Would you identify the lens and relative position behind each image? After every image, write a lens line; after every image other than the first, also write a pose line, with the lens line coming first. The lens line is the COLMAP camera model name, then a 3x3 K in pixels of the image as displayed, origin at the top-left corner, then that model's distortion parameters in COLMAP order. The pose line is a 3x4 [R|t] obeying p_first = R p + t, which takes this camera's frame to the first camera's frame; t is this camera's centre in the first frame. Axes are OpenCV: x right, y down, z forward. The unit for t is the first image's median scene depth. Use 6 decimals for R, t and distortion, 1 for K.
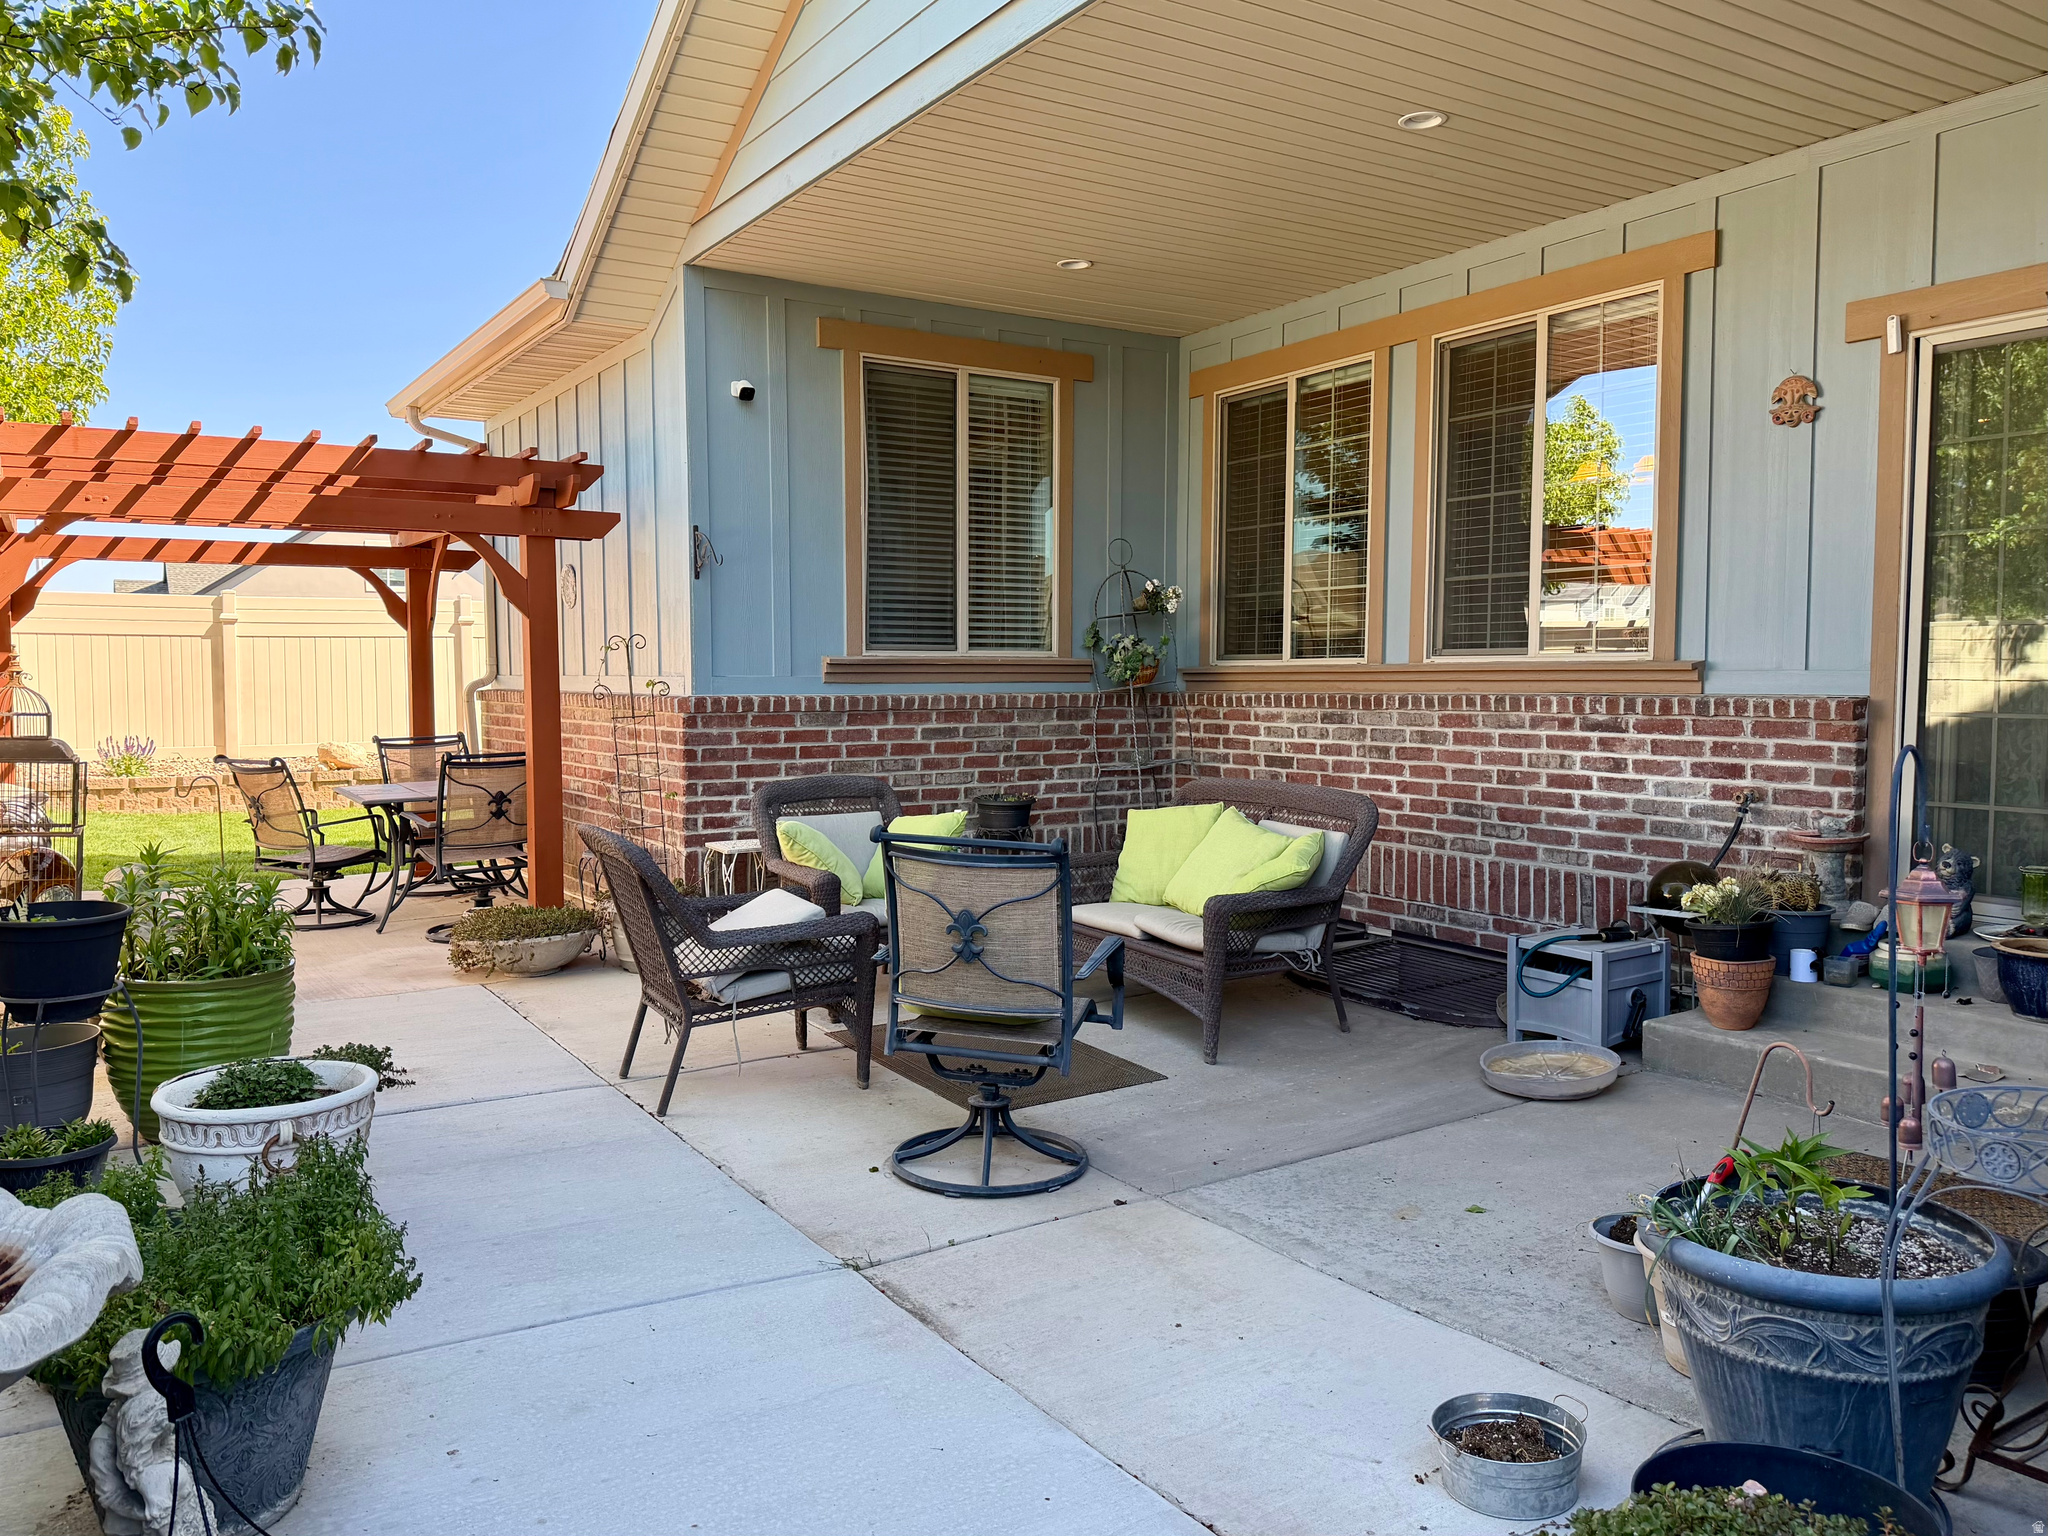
lens RADIAL K [[1461.4, 0, 992.1], [0, 1461.4, 777.5], [0, 0, 1]] dist [0.126733, -0.167081]
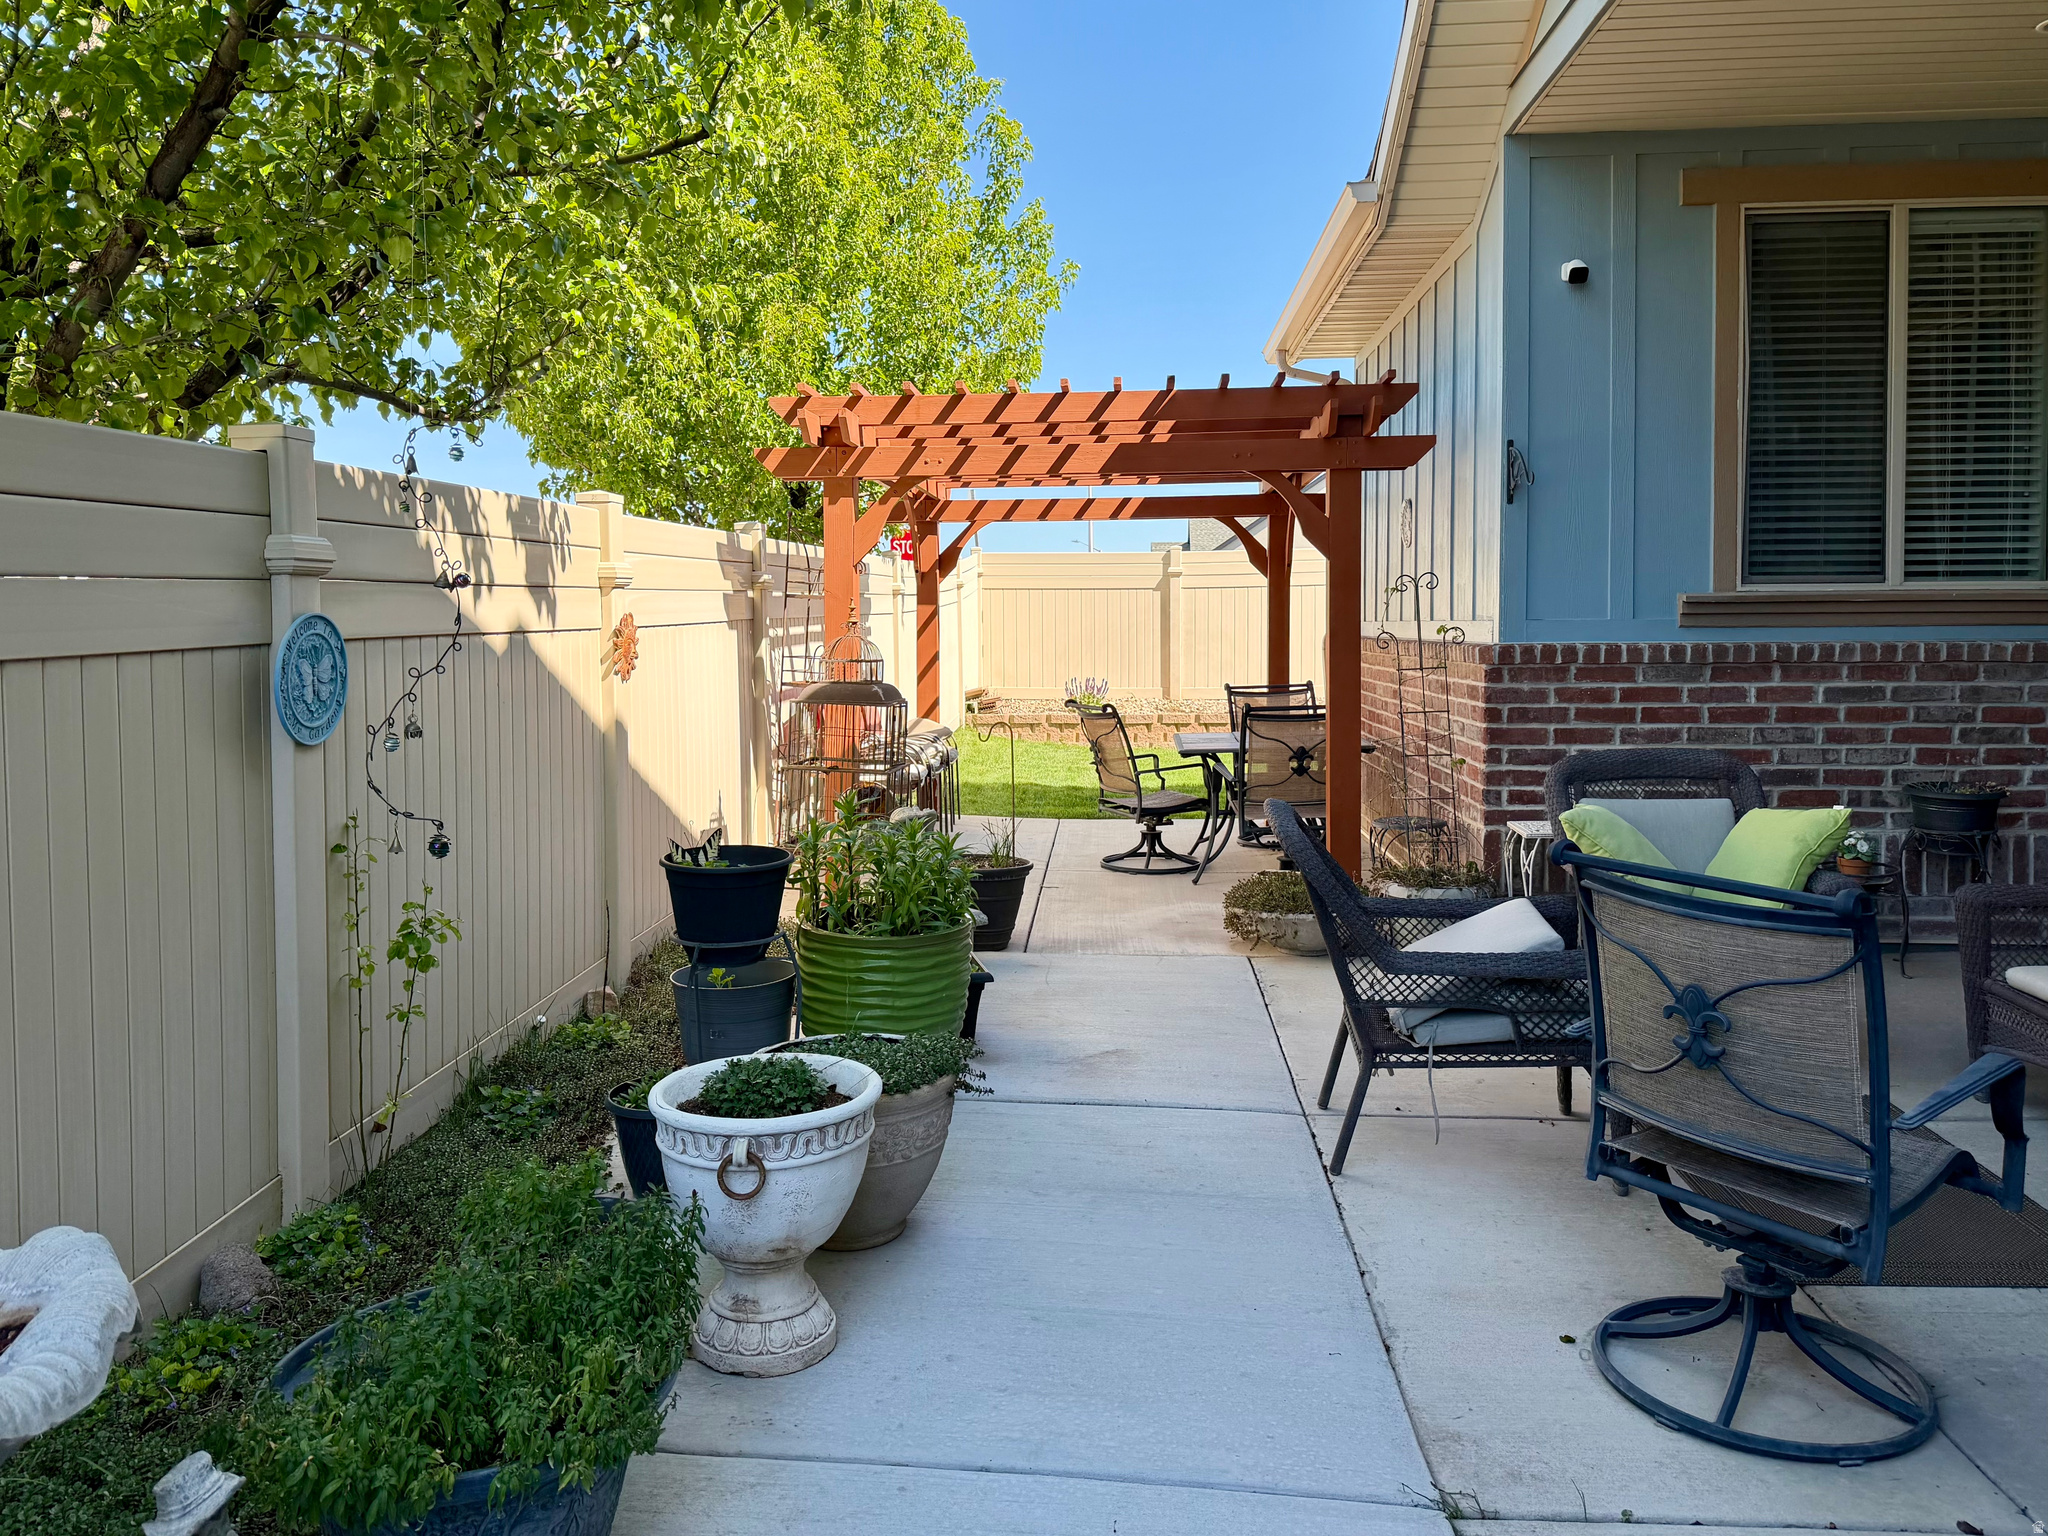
lens RADIAL K [[1484.5, 0, 977.9], [0, 1484.5, 691.2], [0, 0, 1]] dist [0.059530, -0.056847]
pose [[0.811941, 0.021995, -0.583326, 0.050204], [-0.034557, 0.999348, -0.010419, -0.009157], [0.582716, 0.028617, 0.812172, 0.133672]]
